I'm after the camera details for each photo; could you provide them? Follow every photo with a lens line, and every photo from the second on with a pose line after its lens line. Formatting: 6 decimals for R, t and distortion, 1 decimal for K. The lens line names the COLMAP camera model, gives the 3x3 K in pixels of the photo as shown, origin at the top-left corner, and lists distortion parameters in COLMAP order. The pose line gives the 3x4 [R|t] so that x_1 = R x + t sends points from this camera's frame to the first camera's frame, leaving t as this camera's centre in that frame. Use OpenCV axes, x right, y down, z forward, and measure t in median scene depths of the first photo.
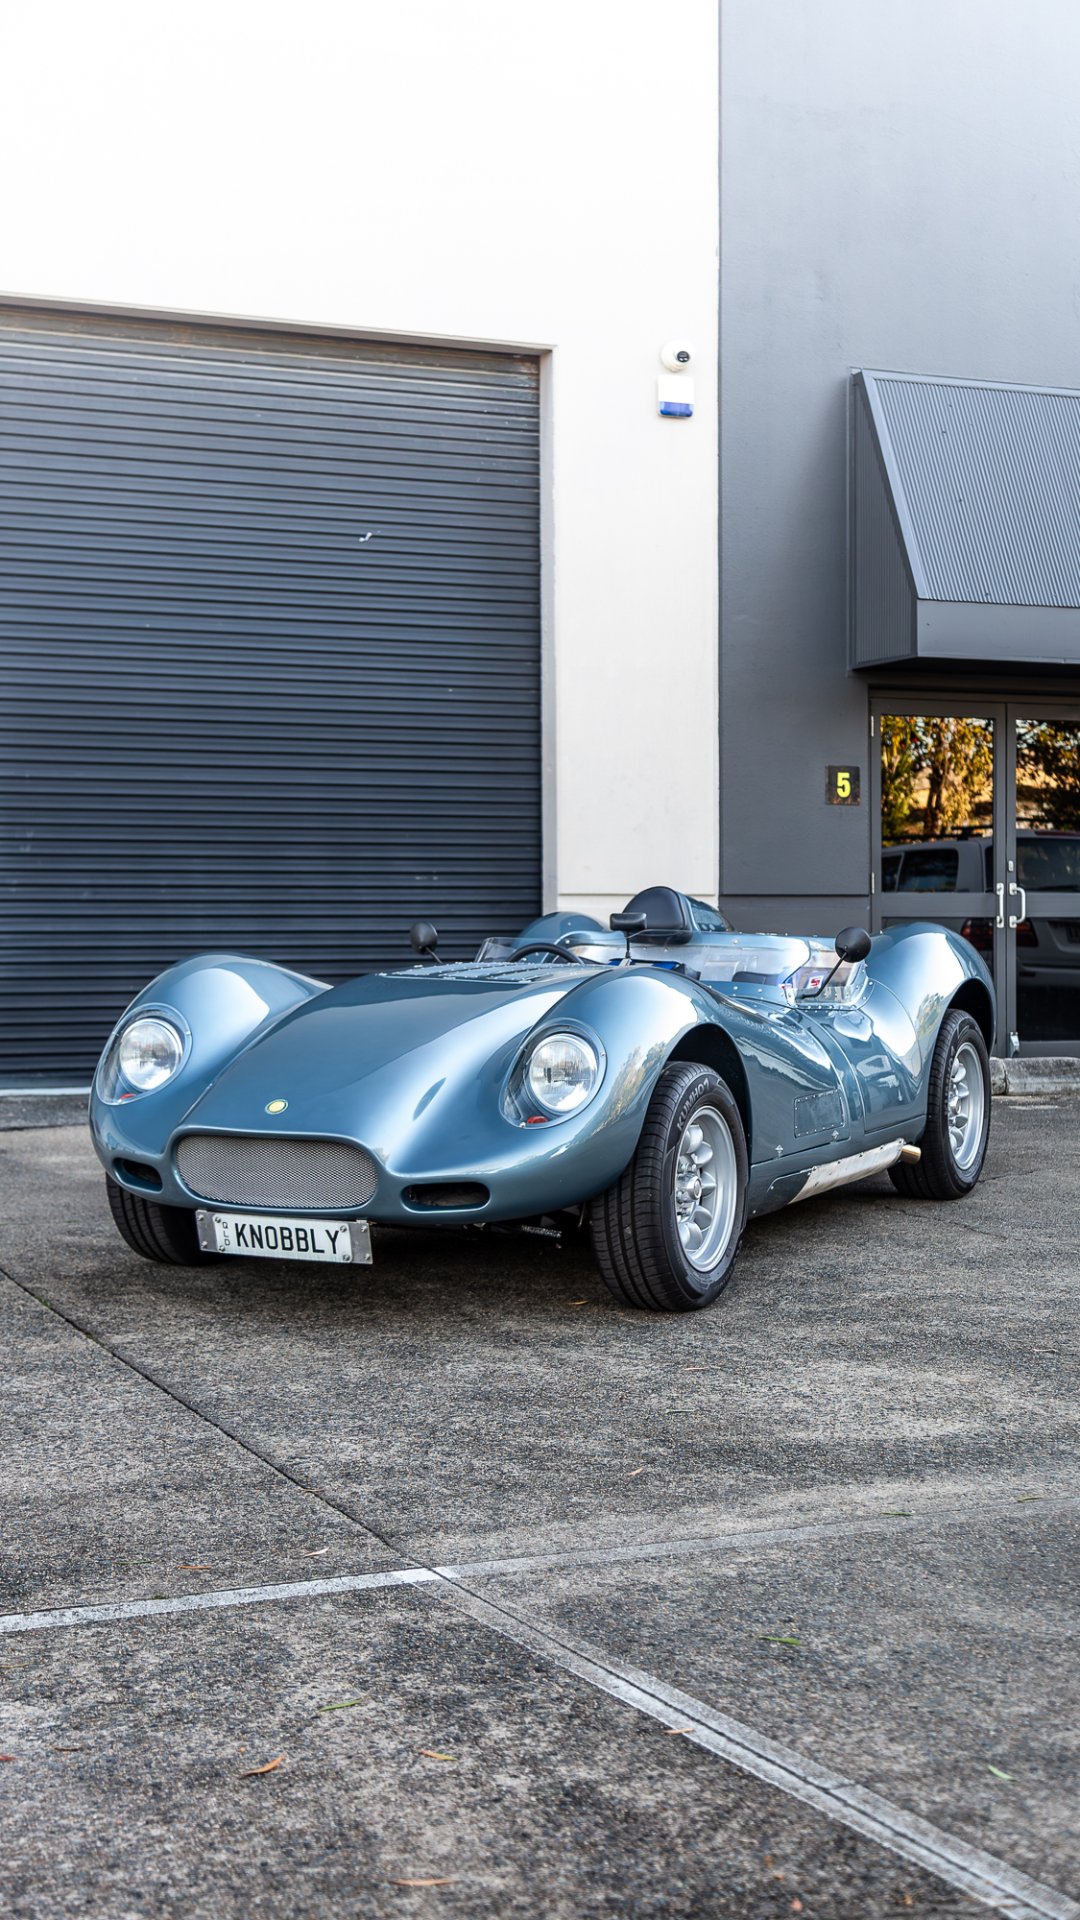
lens RADIAL K [[2730.2, 0, 543.5], [0, 2730.2, 899.2], [0, 0, 1]] dist [0.049406, -0.001913]
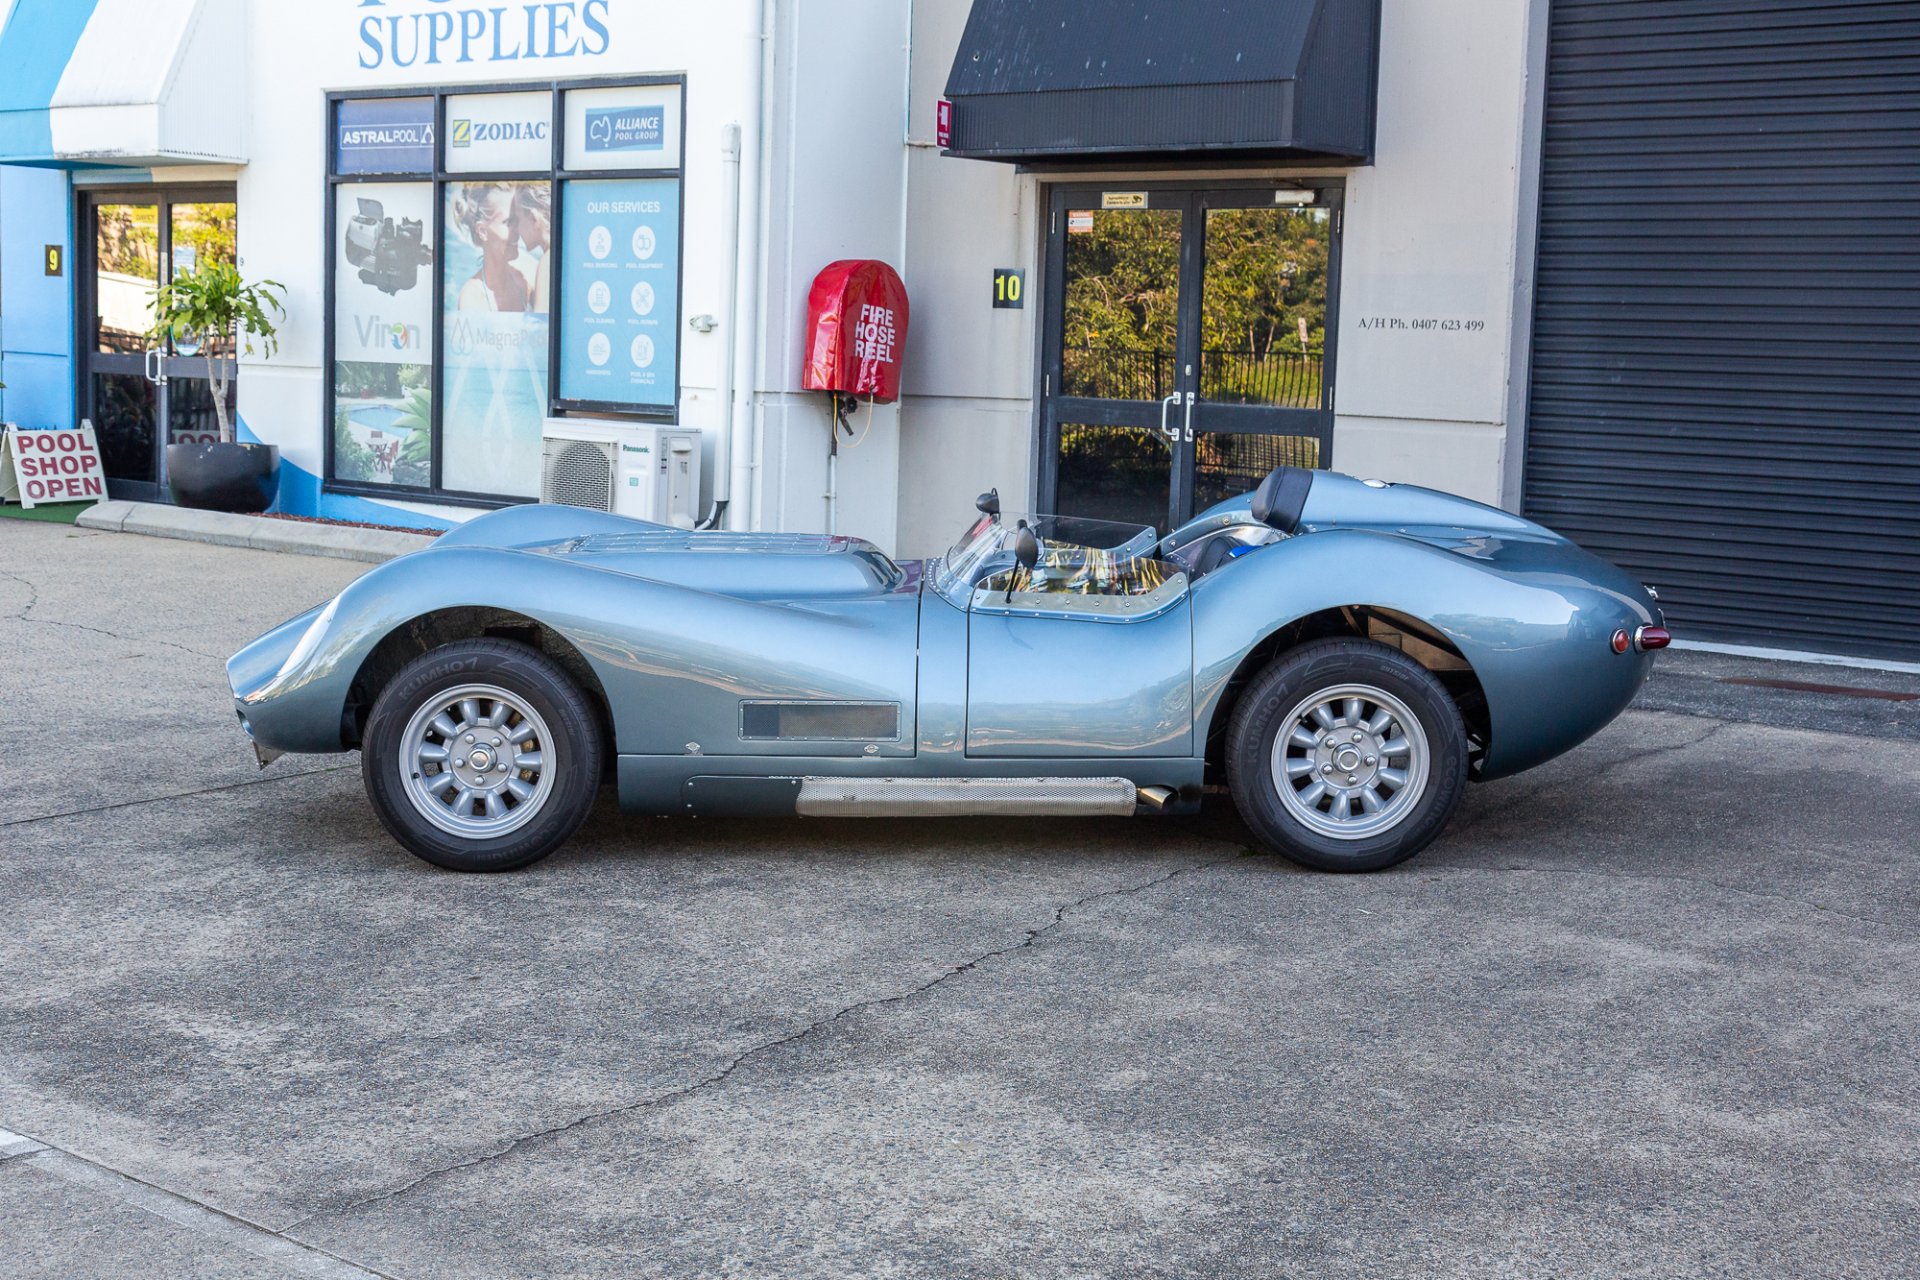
lens RADIAL K [[2757.7, 0, 934.6], [0, 2757.7, 637.9], [0, 0, 1]] dist [0.063288, -0.005111]
pose [[0.403047, 0.116169, -0.907776, 1.138585], [-0.018270, 0.992735, 0.118930, -0.075111], [0.914997, -0.031350, 0.402241, 0.759887]]
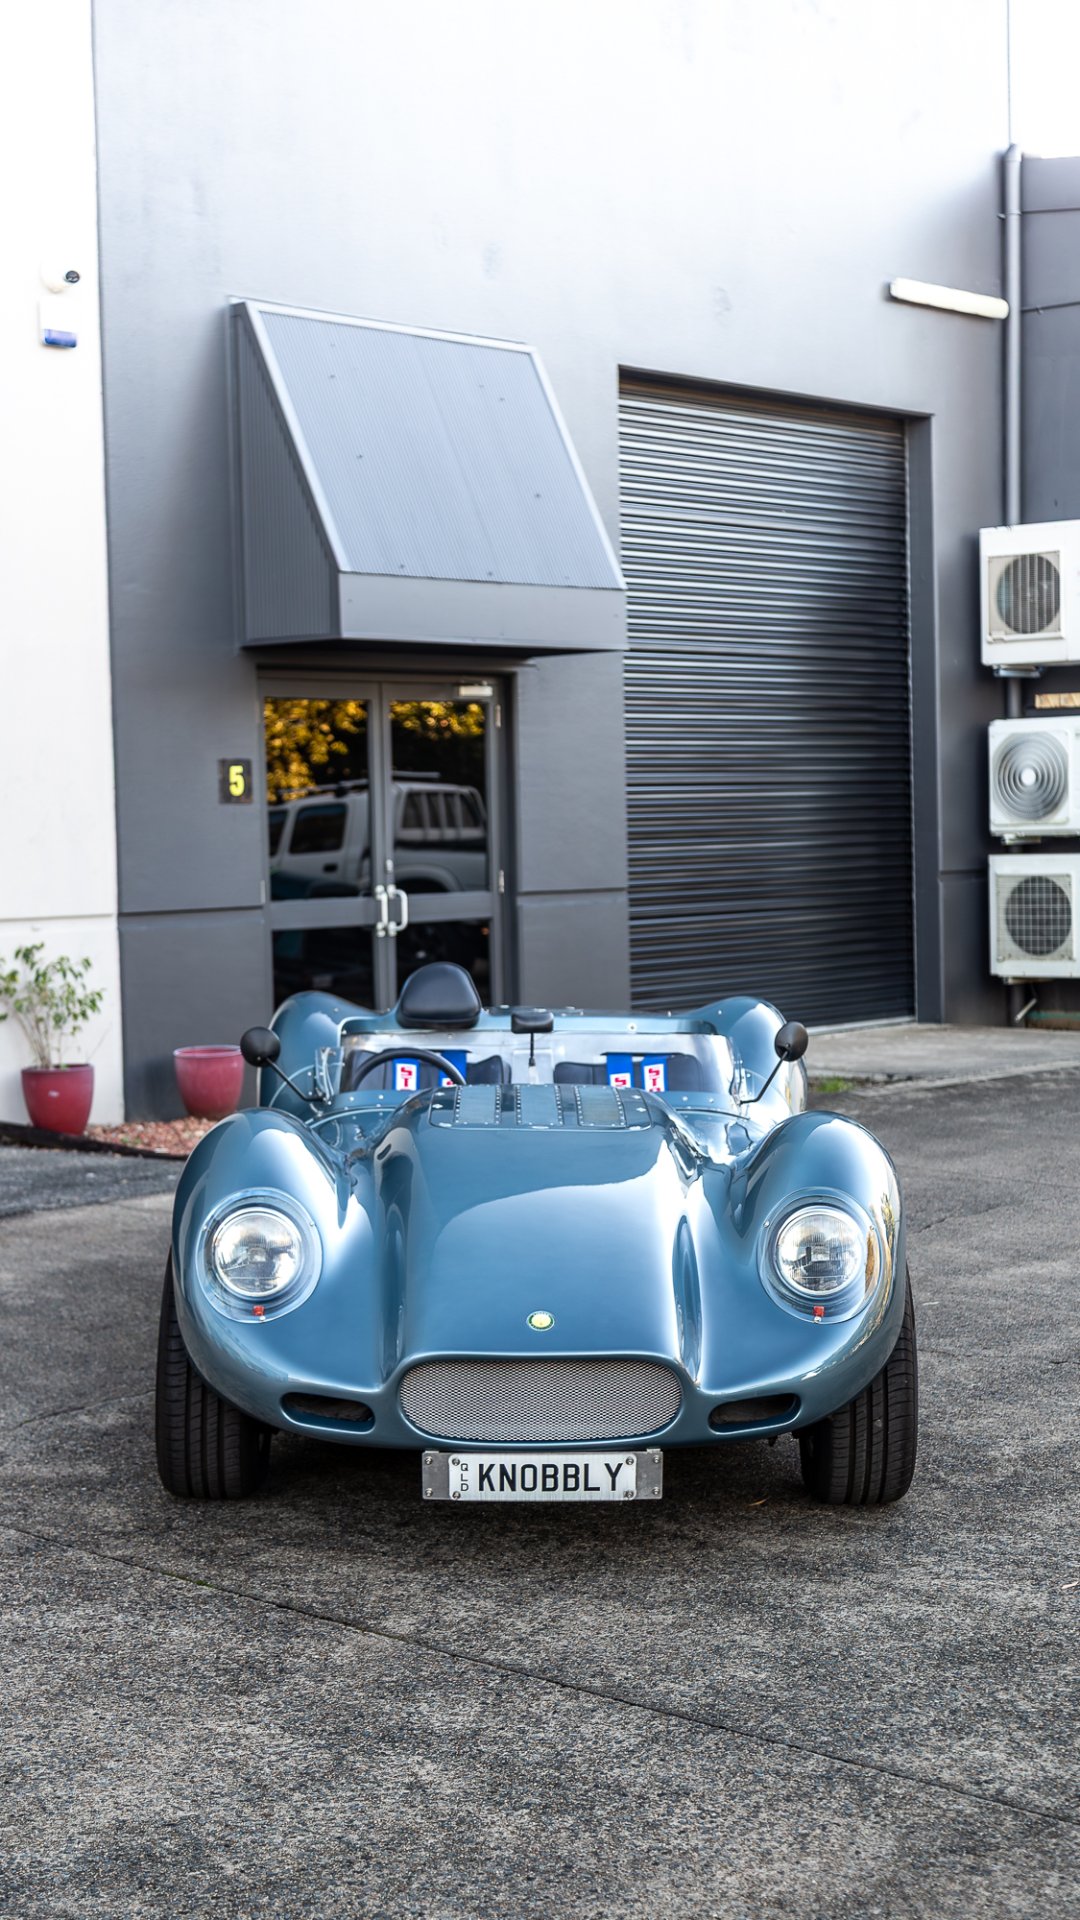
lens RADIAL K [[3097.0, 0, 540.7], [0, 3097.0, 899.6], [0, 0, 1]] dist [0.018250, 0.051877]
pose [[0.901938, -0.028209, 0.430944, -0.489204], [0.013552, 0.999222, 0.037045, -0.084565], [-0.431654, -0.027572, 0.901618, 0.155698]]
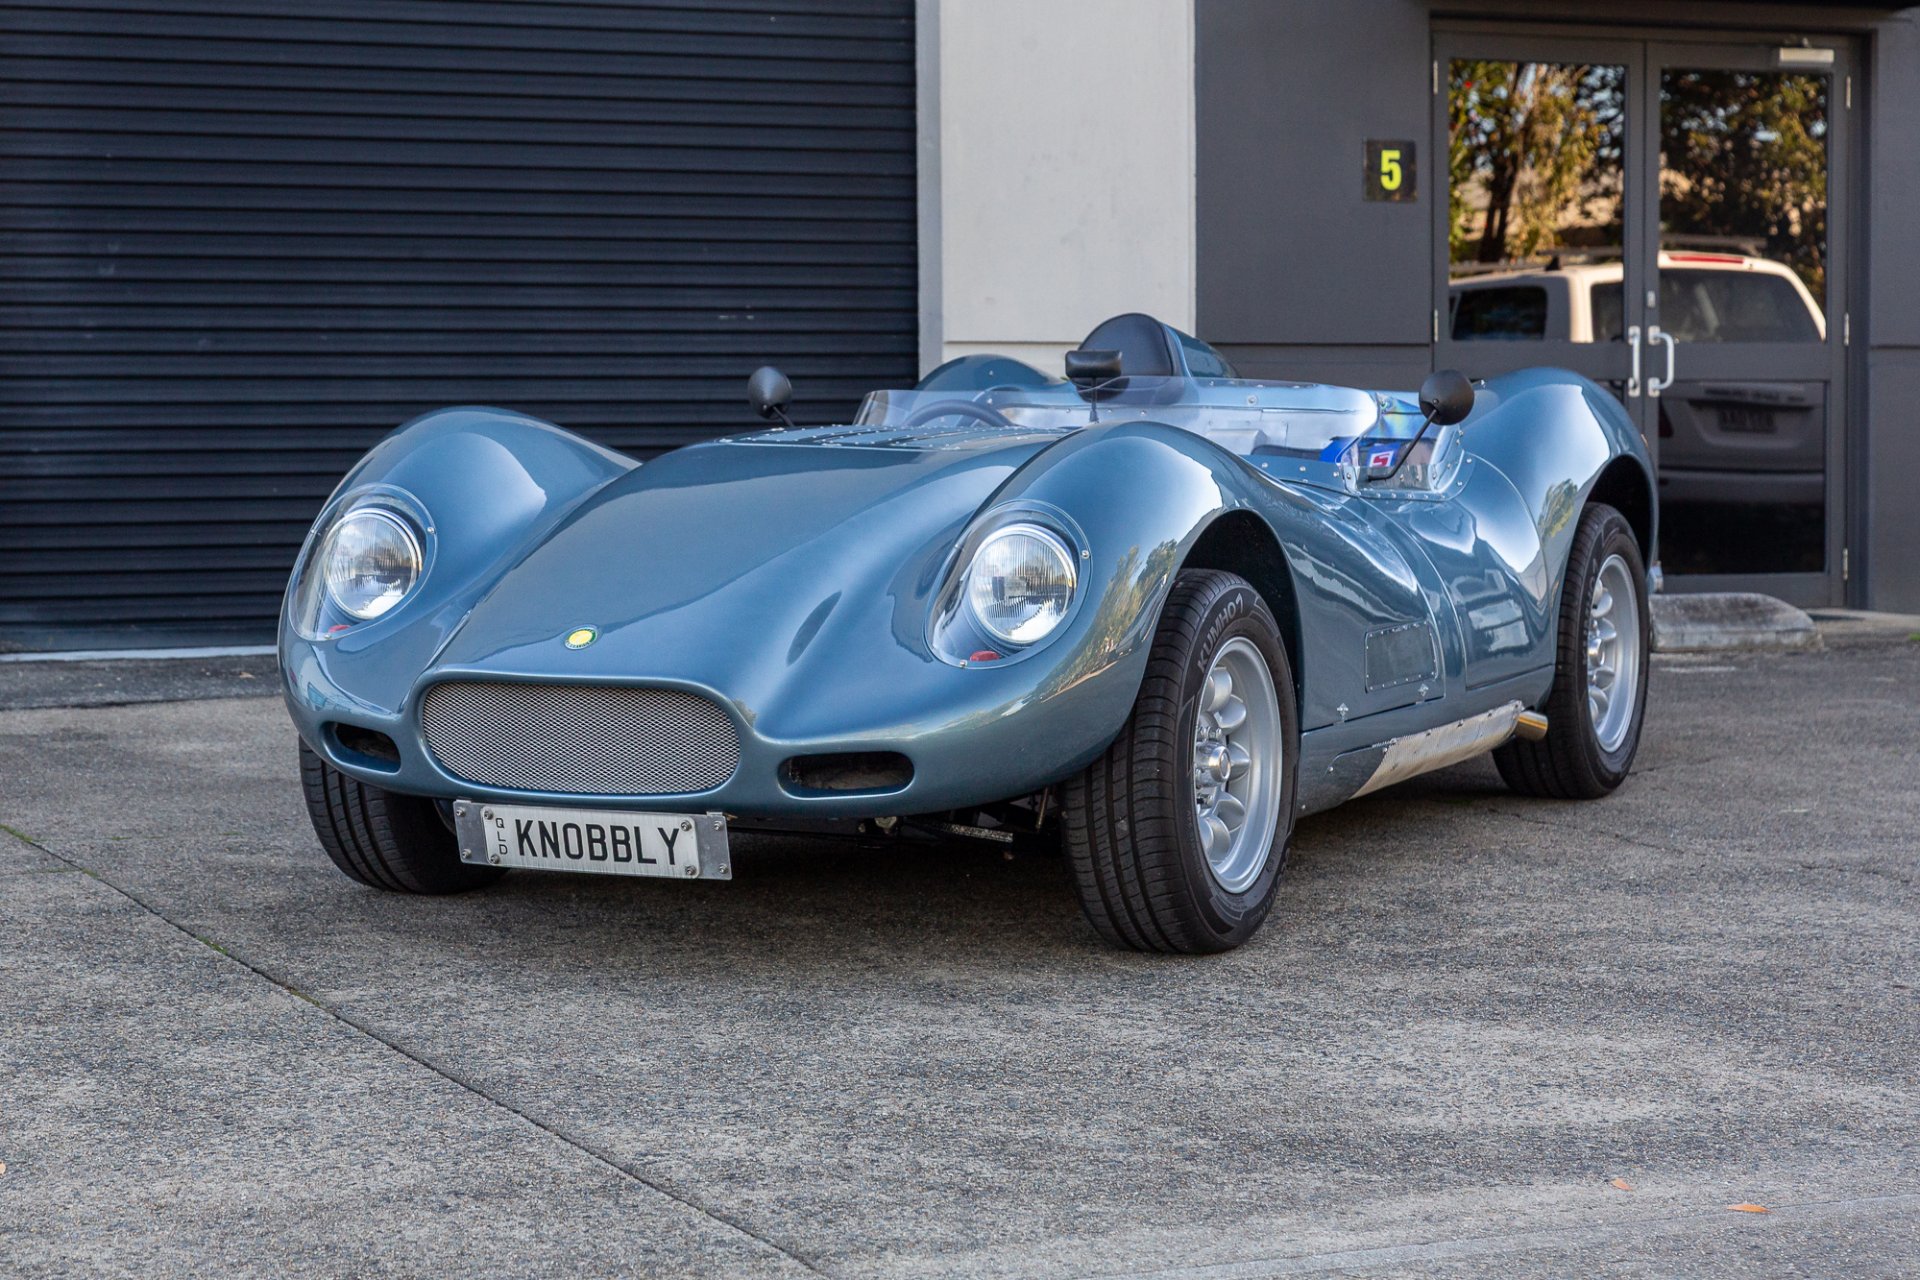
lens RADIAL K [[4353.2, 0, 896.9], [0, 4353.2, 642.4], [0, 0, 1]] dist [0.042751, -0.192395]
pose [[0.999944, -0.003384, 0.009983, -0.032393], [0.002789, 0.998250, 0.059068, 0.015897], [-0.010165, -0.059037, 0.998204, -0.028289]]
